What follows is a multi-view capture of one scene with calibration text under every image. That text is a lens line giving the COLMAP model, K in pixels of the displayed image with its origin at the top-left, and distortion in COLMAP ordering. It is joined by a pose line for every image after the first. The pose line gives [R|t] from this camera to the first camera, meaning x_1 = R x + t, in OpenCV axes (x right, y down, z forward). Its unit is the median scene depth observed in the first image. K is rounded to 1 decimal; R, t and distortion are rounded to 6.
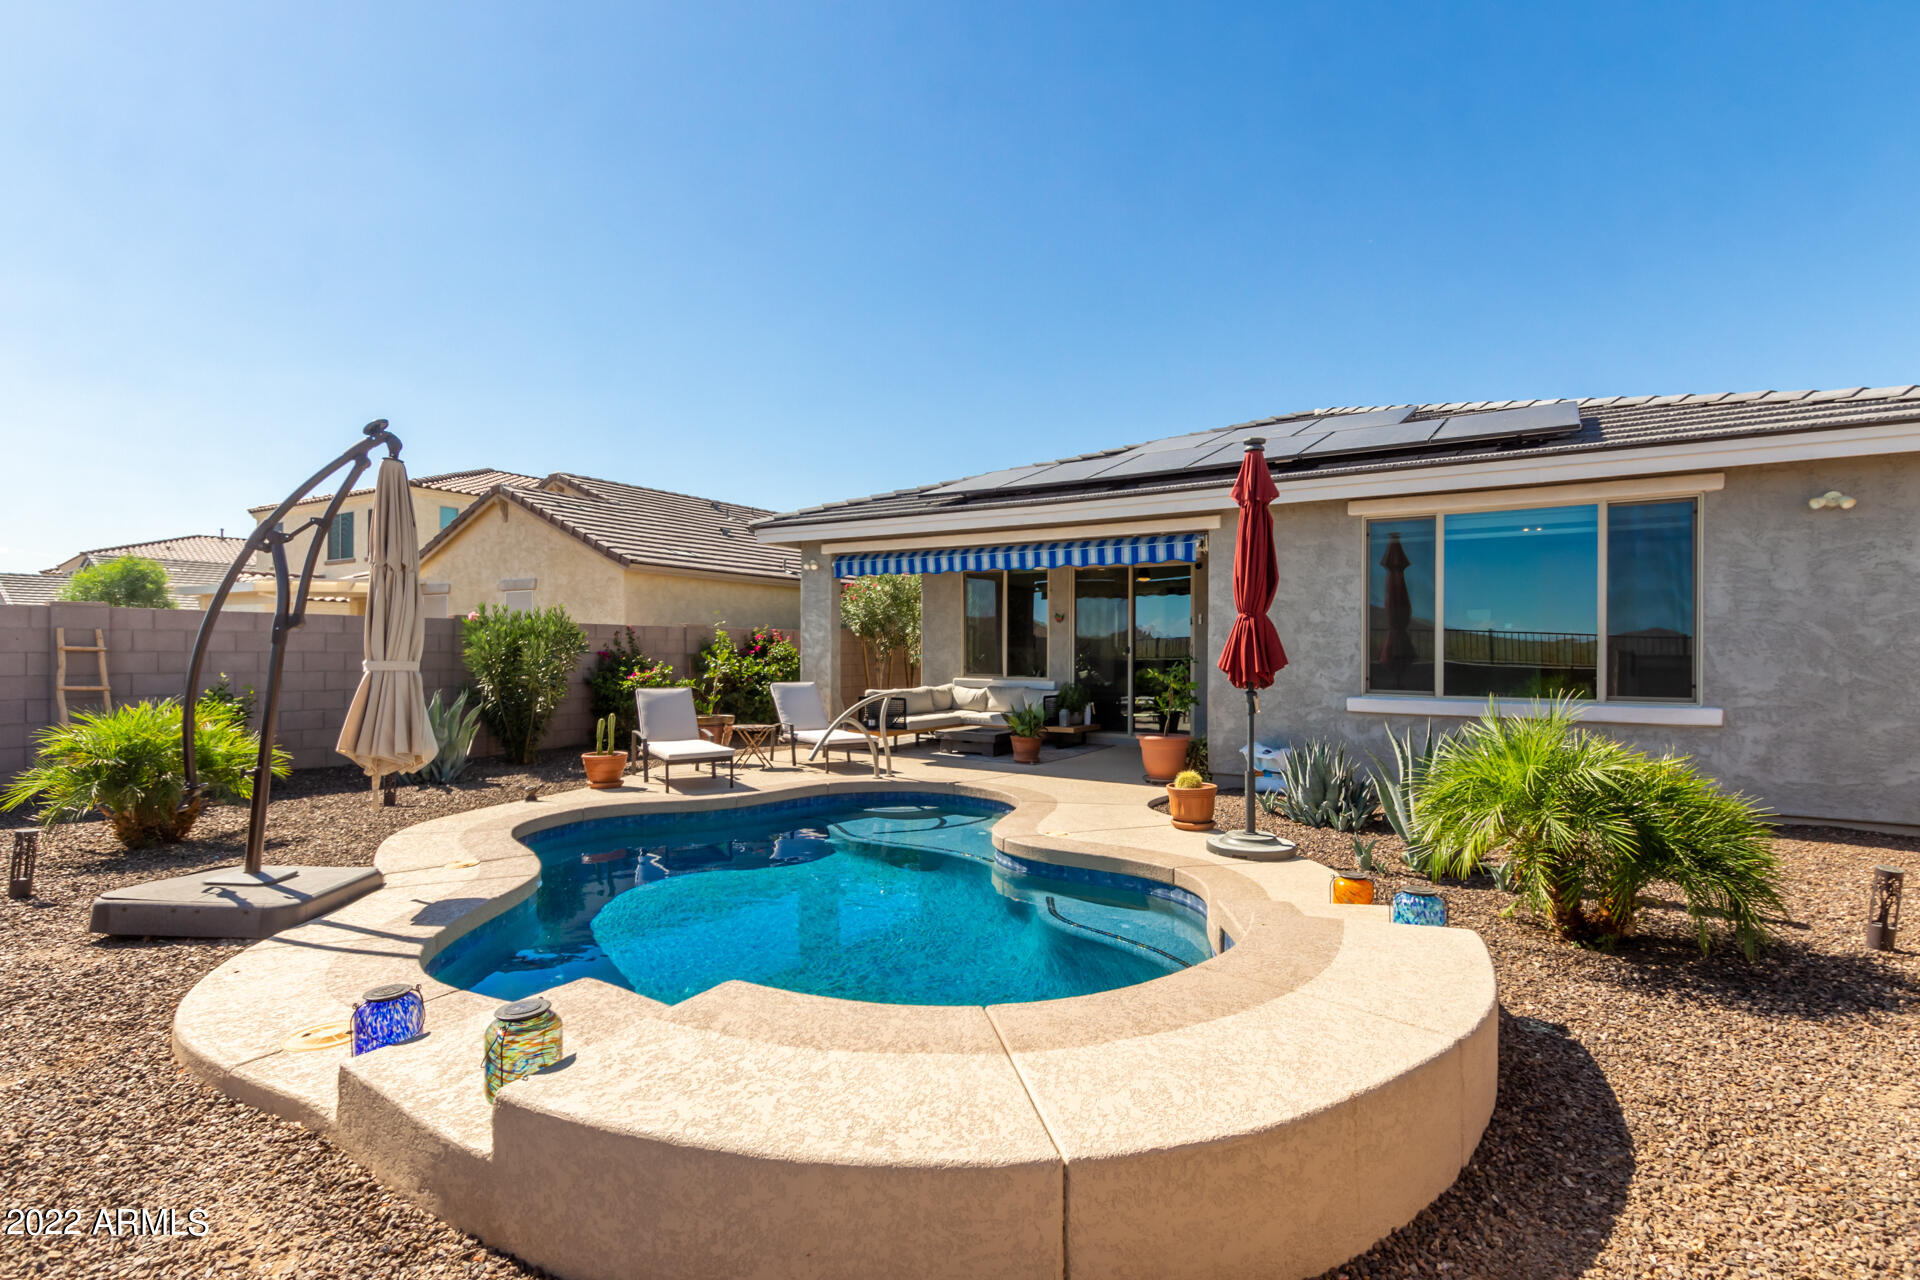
lens RADIAL K [[939.3, 0, 958.4], [0, 939.3, 644.6], [0, 0, 1]] dist [0.008661, -0.002270]
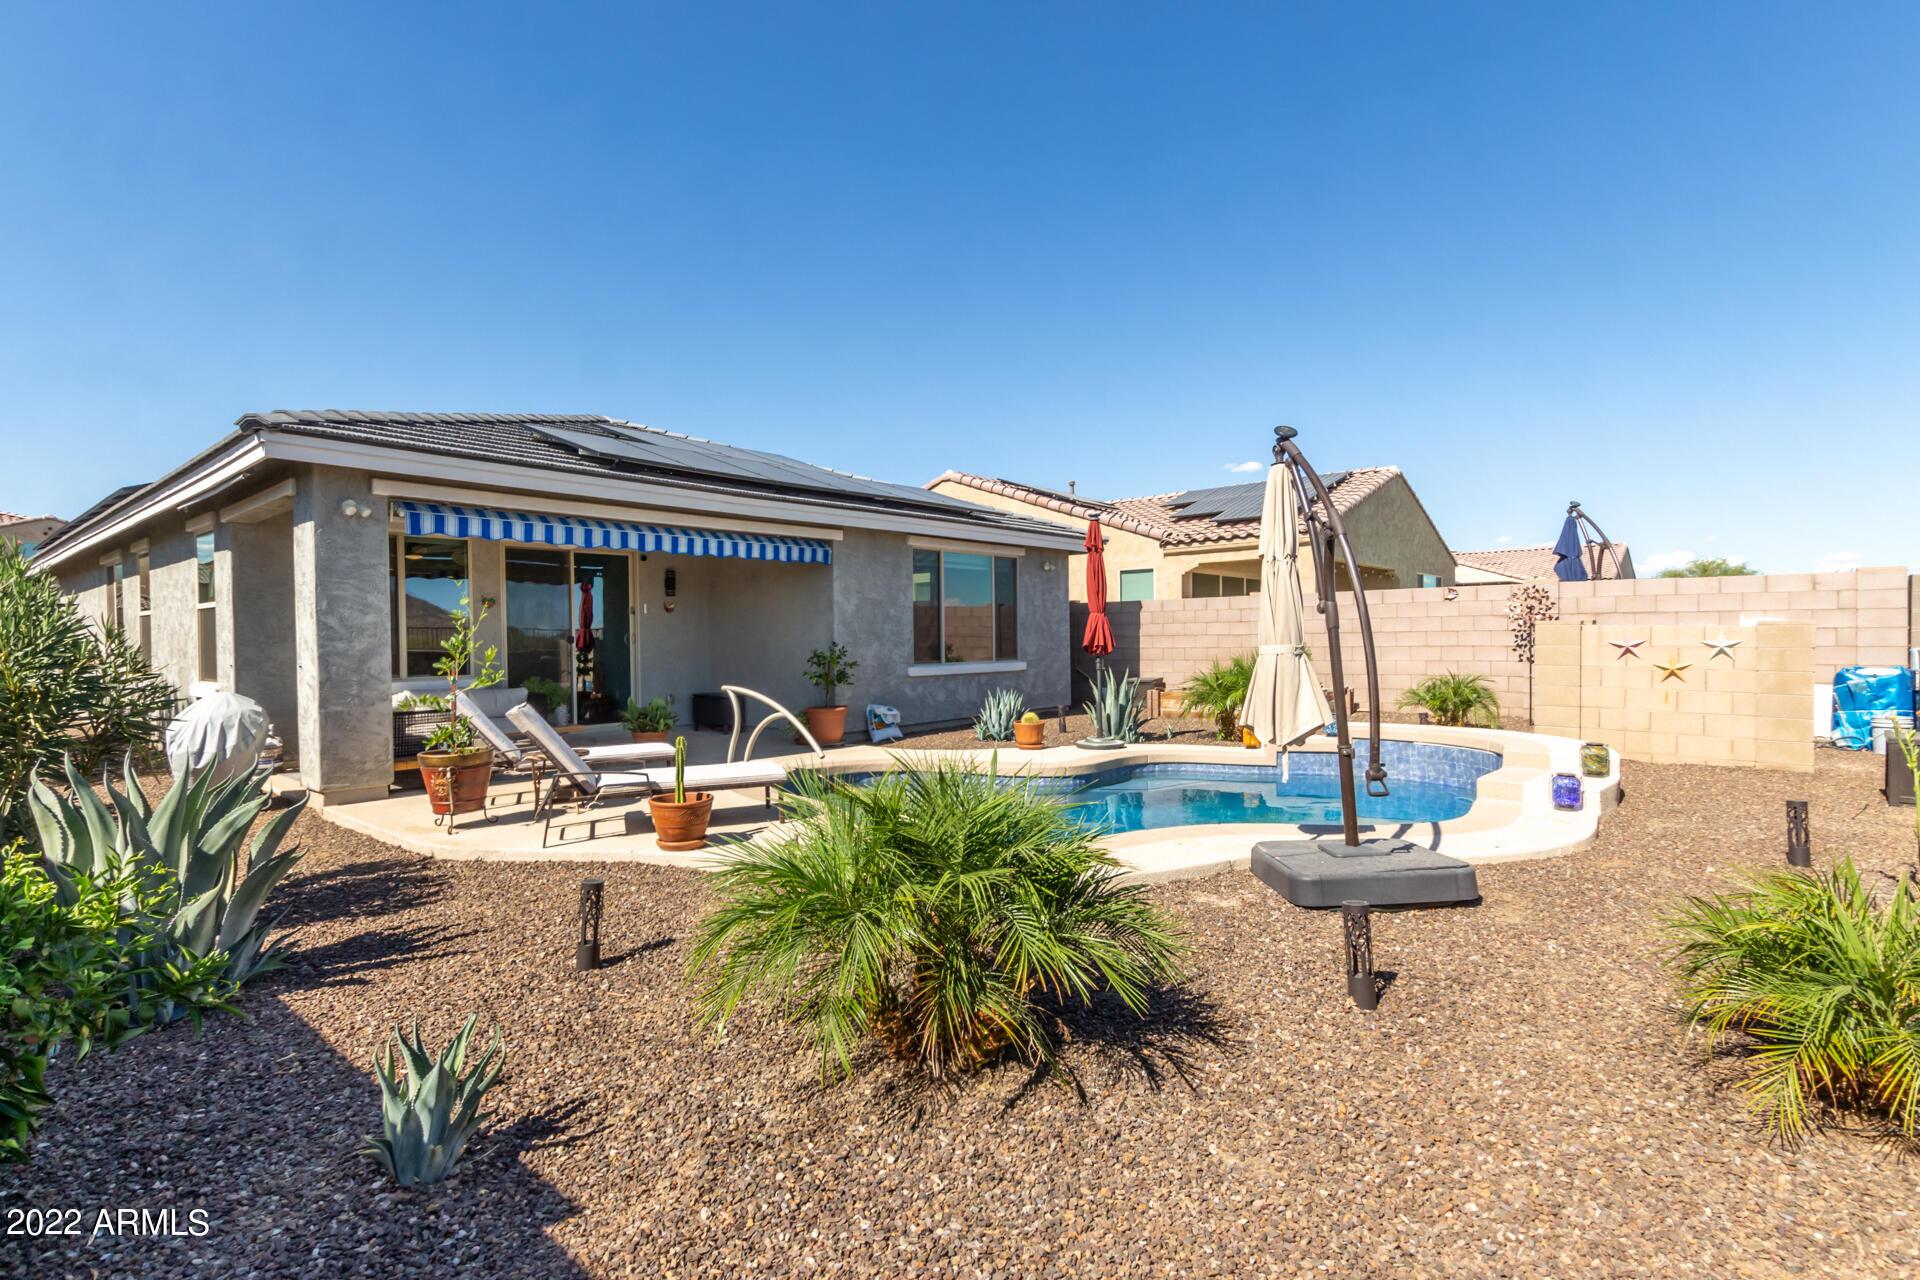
lens RADIAL K [[939.3, 0, 976.9], [0, 939.3, 643.0], [0, 0, 1]] dist [0.008661, -0.002270]
pose [[0.113895, -0.014694, 0.993384, -0.667158], [0.006307, 0.999881, 0.014067, -0.001571], [-0.993473, 0.004663, 0.113974, 0.467106]]
